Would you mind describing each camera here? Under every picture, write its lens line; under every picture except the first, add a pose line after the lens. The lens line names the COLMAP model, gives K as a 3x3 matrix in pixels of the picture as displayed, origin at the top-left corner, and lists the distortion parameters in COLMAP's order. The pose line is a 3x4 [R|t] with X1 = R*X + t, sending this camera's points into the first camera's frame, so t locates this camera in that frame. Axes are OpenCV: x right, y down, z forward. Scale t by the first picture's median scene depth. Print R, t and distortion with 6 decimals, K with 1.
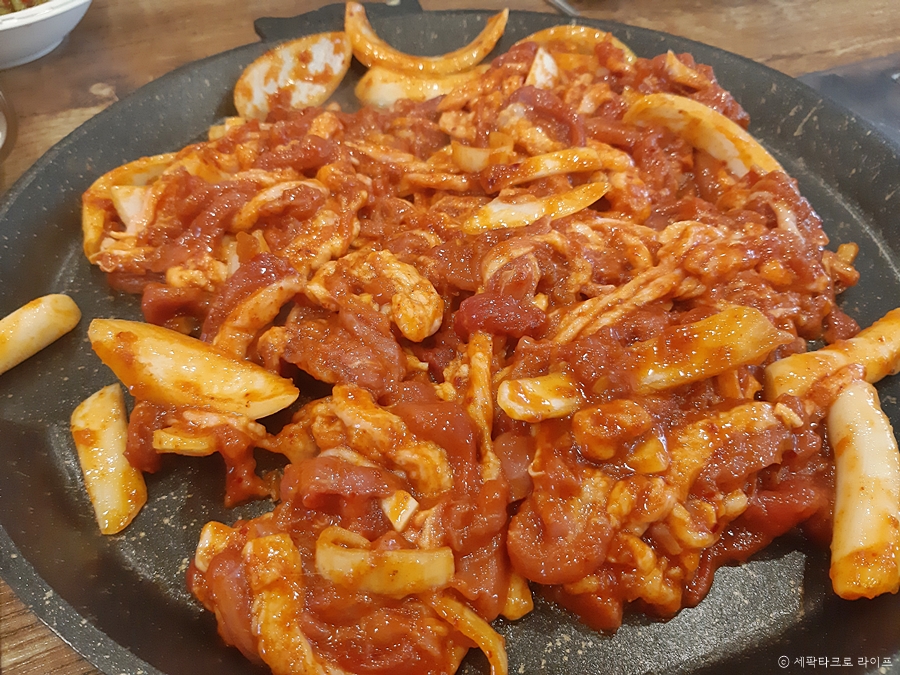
lens RADIAL K [[719.3, 0, 450.0], [0, 719.3, 337.5], [0, 0, 1]] dist [-0.002022, -0.001795]
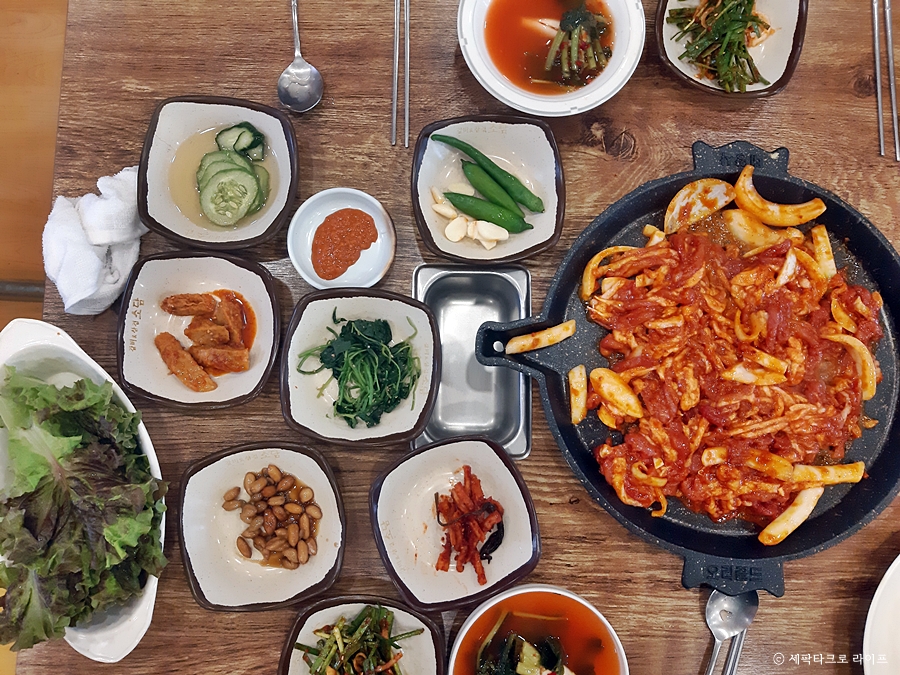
lens RADIAL K [[719.3, 0, 450.0], [0, 719.3, 337.5], [0, 0, 1]] dist [-0.002022, -0.001795]
pose [[0.895938, 0.425262, -0.128244, -0.739297], [-0.273998, 0.756379, 0.593983, -1.906695], [0.349599, -0.497033, 0.794190, -1.725985]]
